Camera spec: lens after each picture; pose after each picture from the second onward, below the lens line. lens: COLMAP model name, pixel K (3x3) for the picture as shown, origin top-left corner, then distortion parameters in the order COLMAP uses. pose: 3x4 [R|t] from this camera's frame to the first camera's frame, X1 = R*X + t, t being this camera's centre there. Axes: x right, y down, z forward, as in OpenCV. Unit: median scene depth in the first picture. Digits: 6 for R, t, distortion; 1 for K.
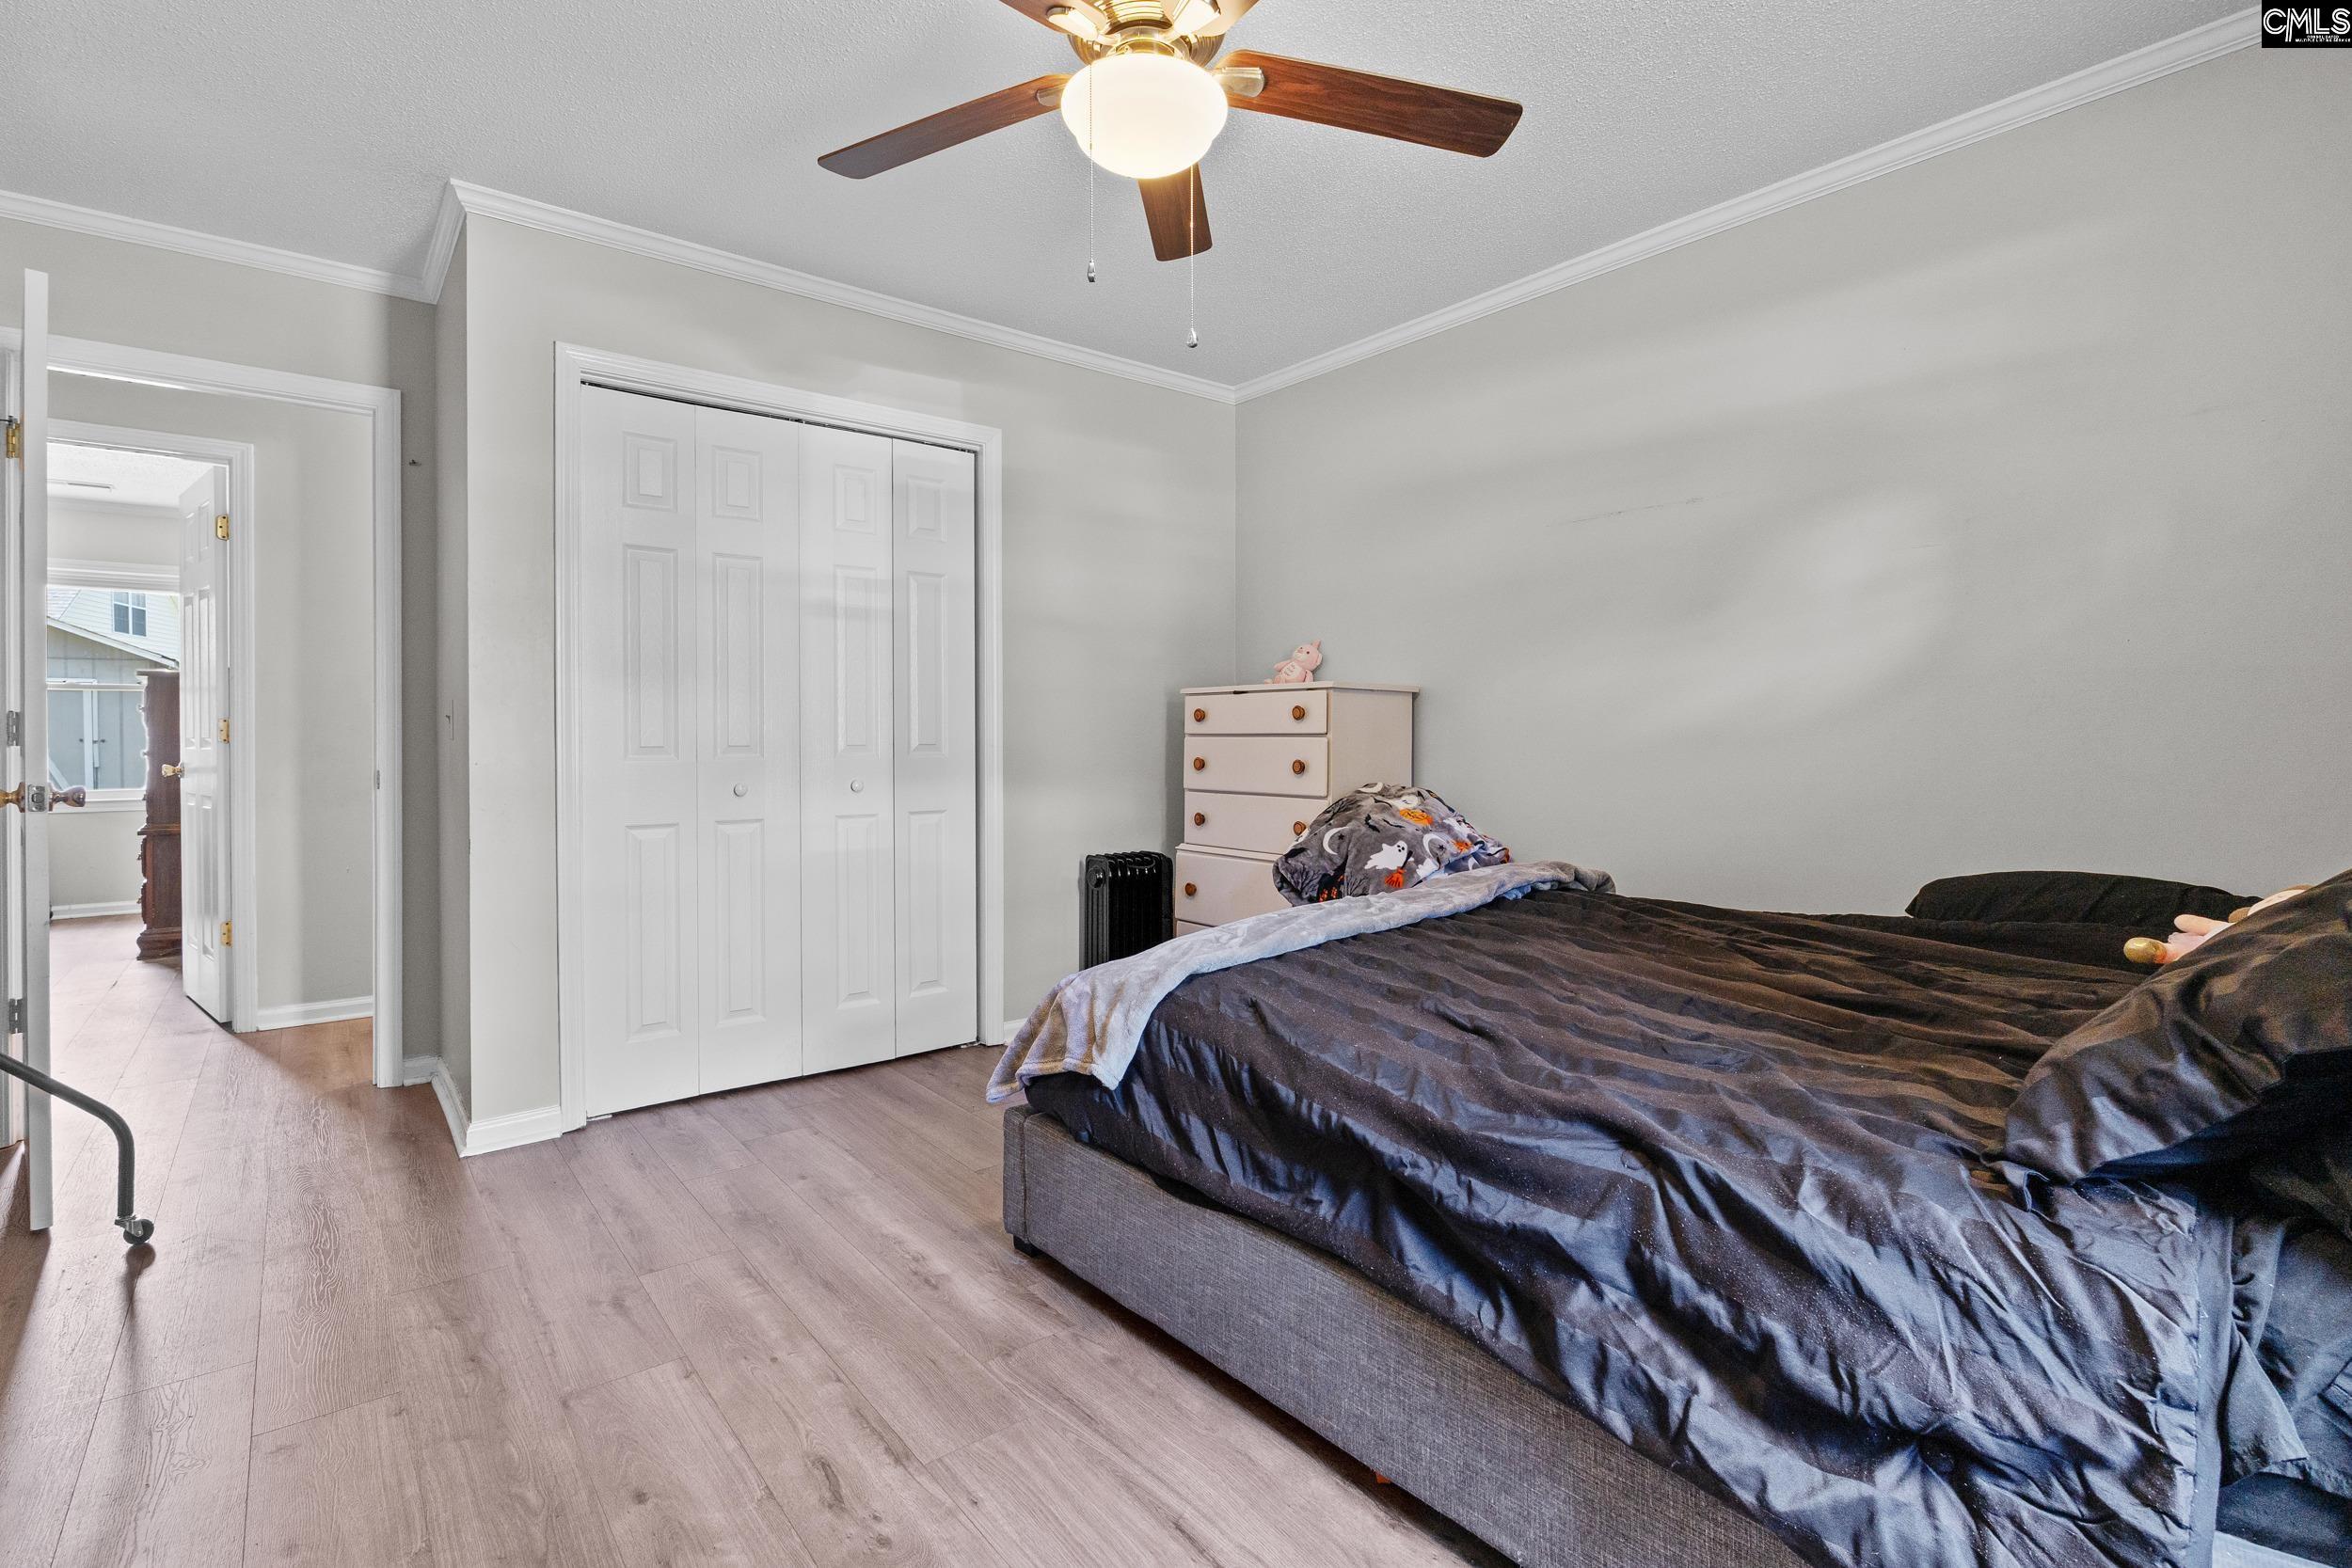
lens RADIAL K [[1080.1, 0, 1169.2], [0, 1080.1, 784.1], [0, 0, 1]] dist [-0.002509, -0.001413]
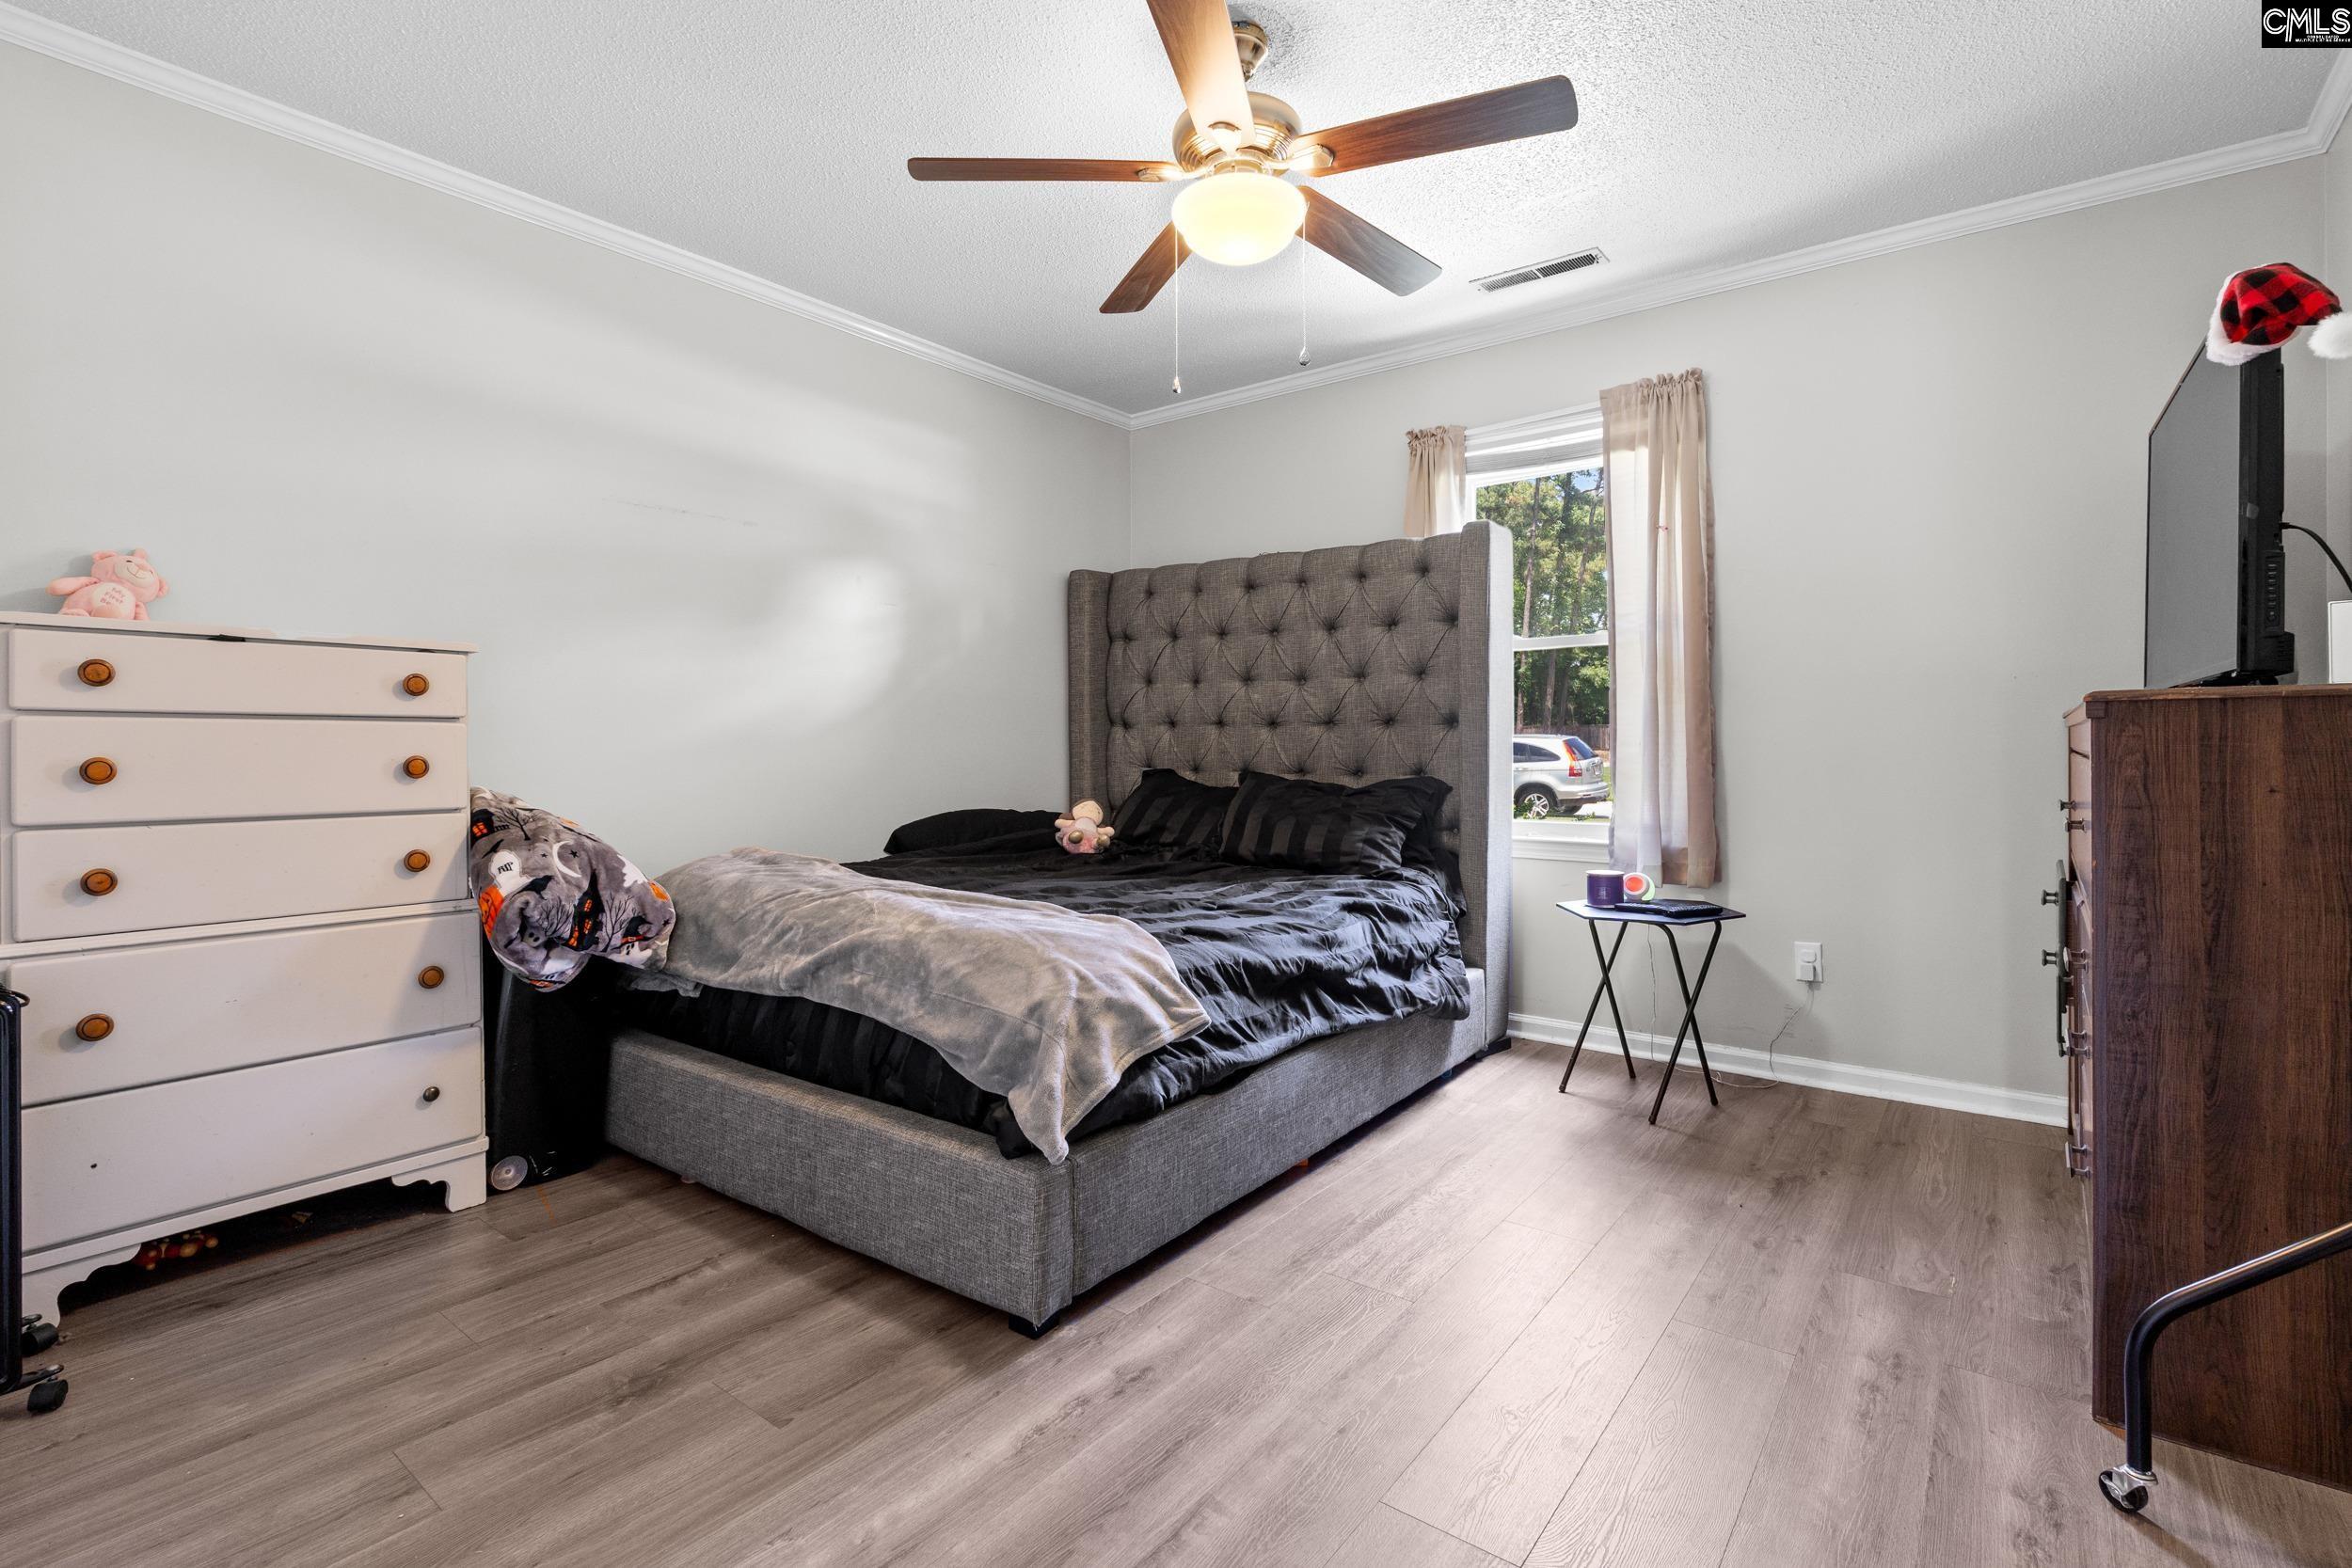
lens RADIAL K [[1080.1, 0, 1169.2], [0, 1080.1, 784.1], [0, 0, 1]] dist [-0.002509, -0.001413]
pose [[-0.223174, -0.034934, 0.974153, -0.903384], [0.040544, 0.998160, 0.045083, -0.024268], [-0.973935, 0.049557, -0.221347, 1.010164]]
